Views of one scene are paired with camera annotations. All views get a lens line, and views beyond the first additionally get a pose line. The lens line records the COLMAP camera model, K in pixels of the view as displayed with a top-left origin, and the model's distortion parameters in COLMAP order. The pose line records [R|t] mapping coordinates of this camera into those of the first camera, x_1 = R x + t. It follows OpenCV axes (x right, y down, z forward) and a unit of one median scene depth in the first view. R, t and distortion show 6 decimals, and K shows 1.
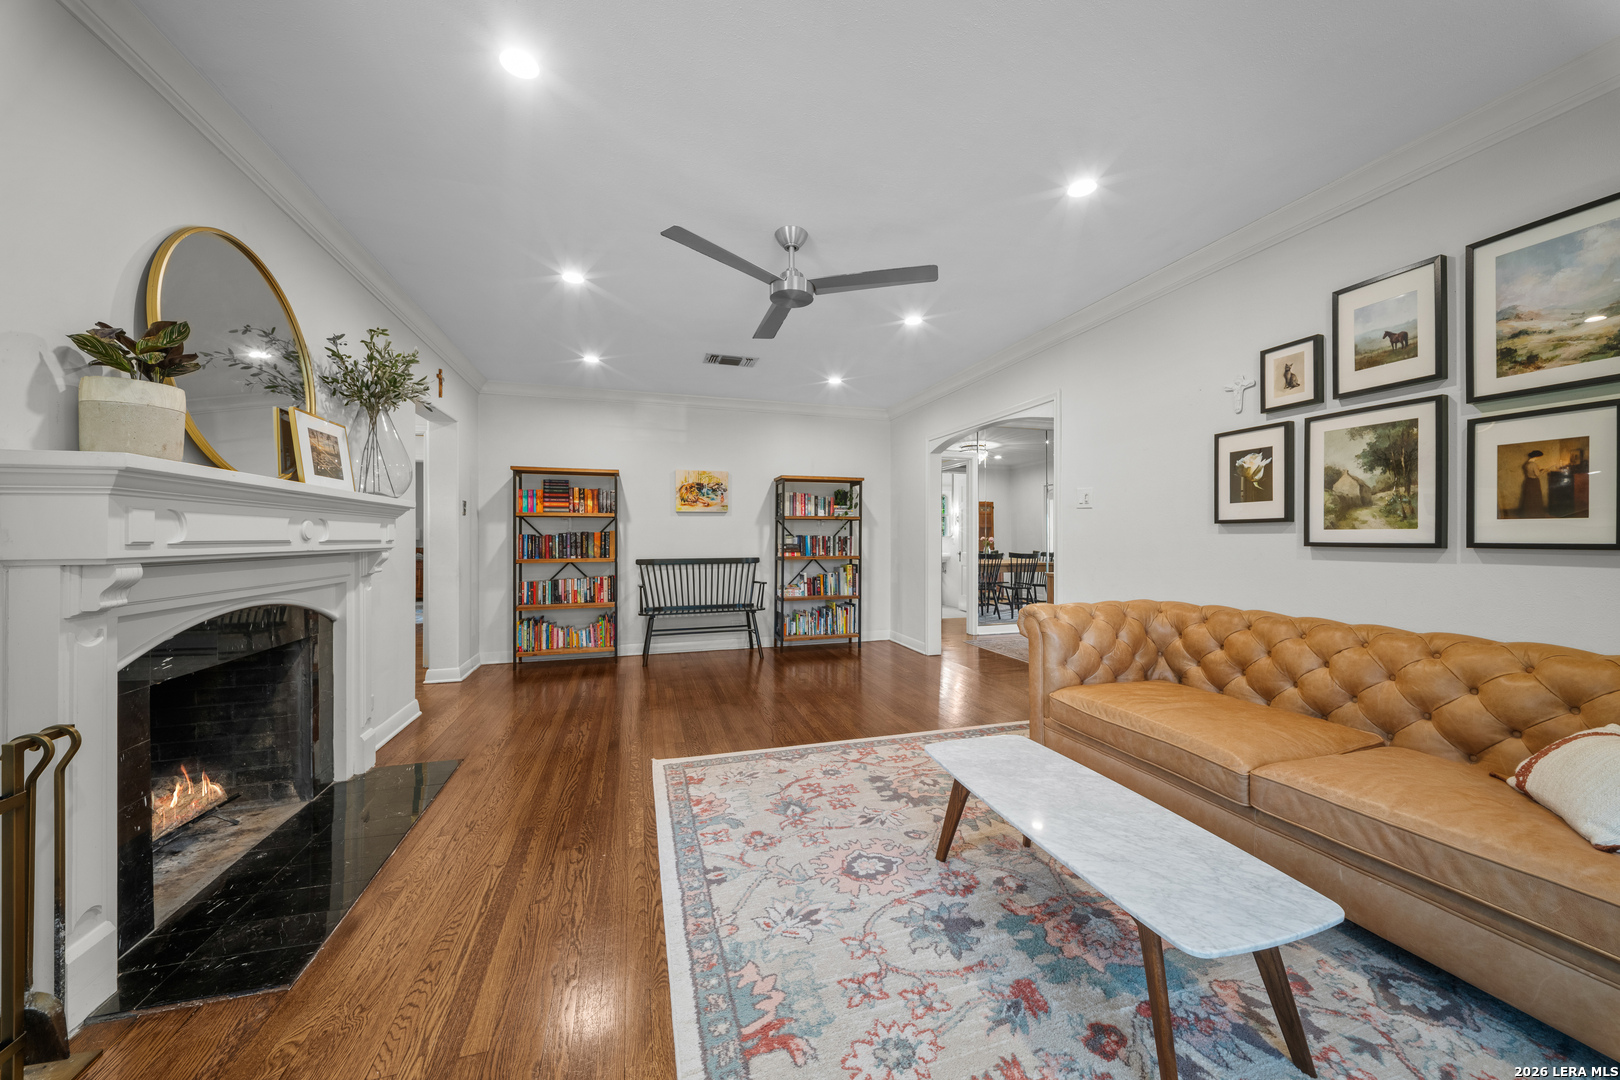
lens RADIAL K [[574.5, 0, 810.0], [0, 574.5, 540.0], [0, 0, 1]] dist [0.000121, -0.000033]
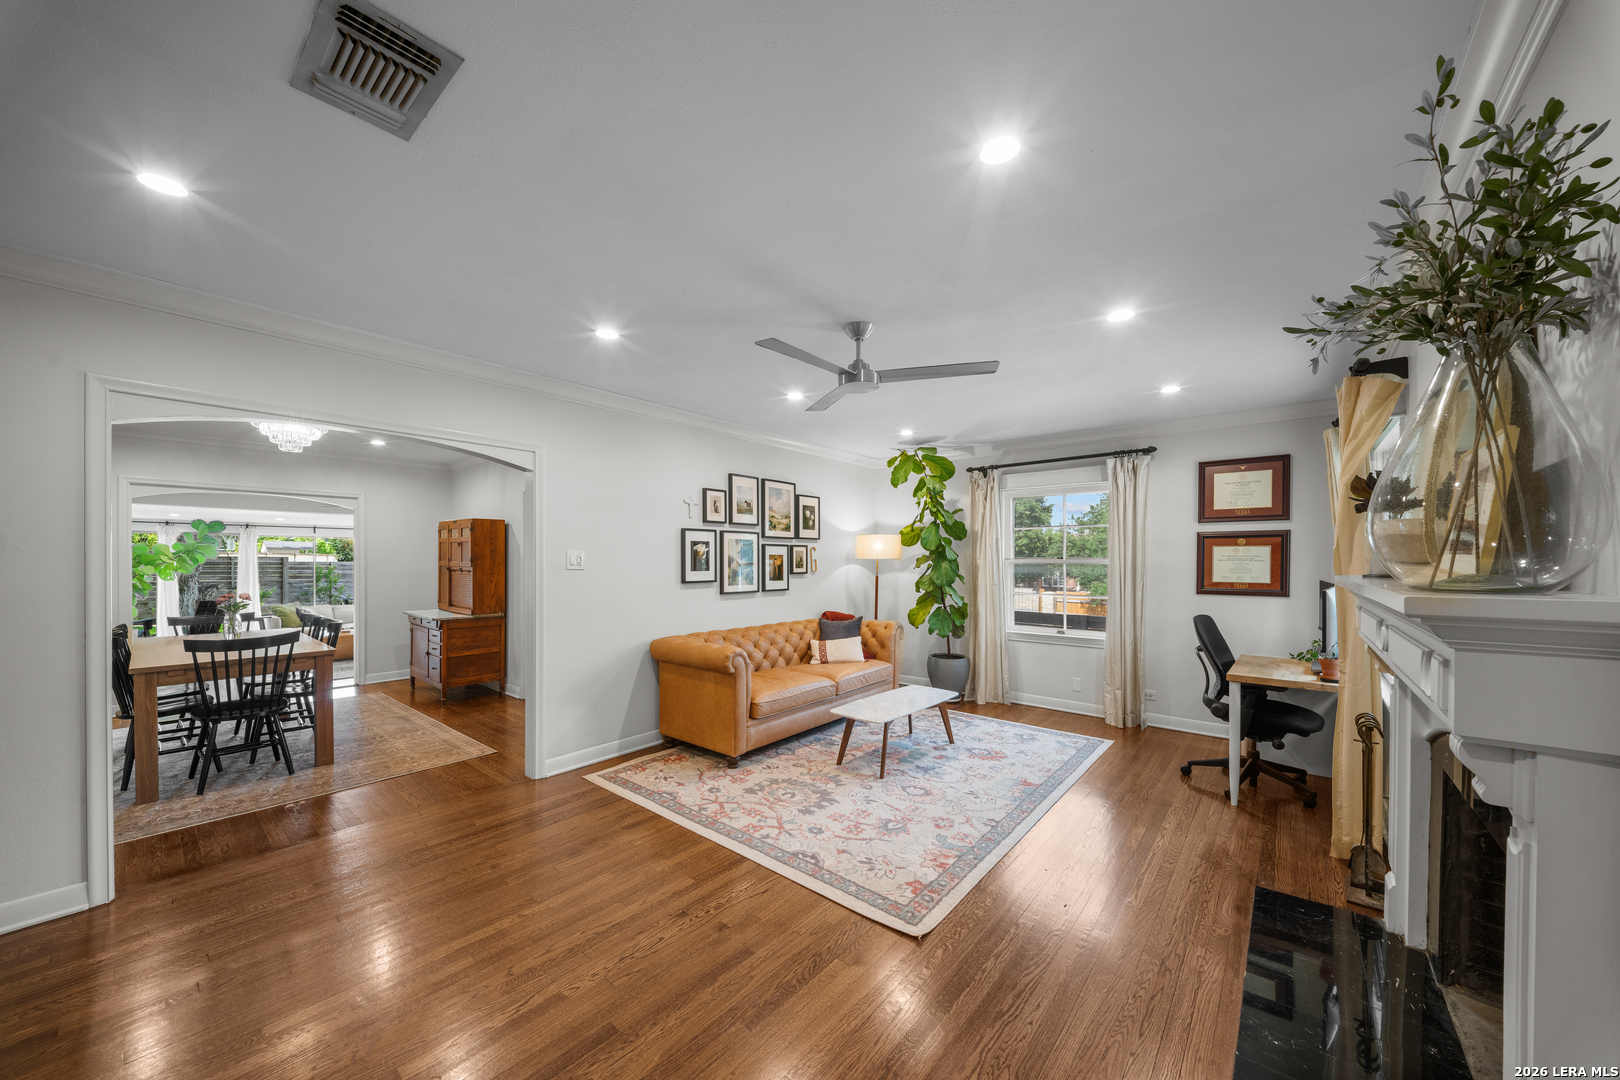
lens RADIAL K [[575.1, 0, 815.2], [0, 575.1, 563.9], [0, 0, 1]] dist [-0.001191, -0.000111]
pose [[-0.555019, -0.001303, 0.831837, -0.963809], [0.007276, 0.999953, 0.006421, -0.104161], [-0.831806, 0.009616, -0.554983, 1.818643]]
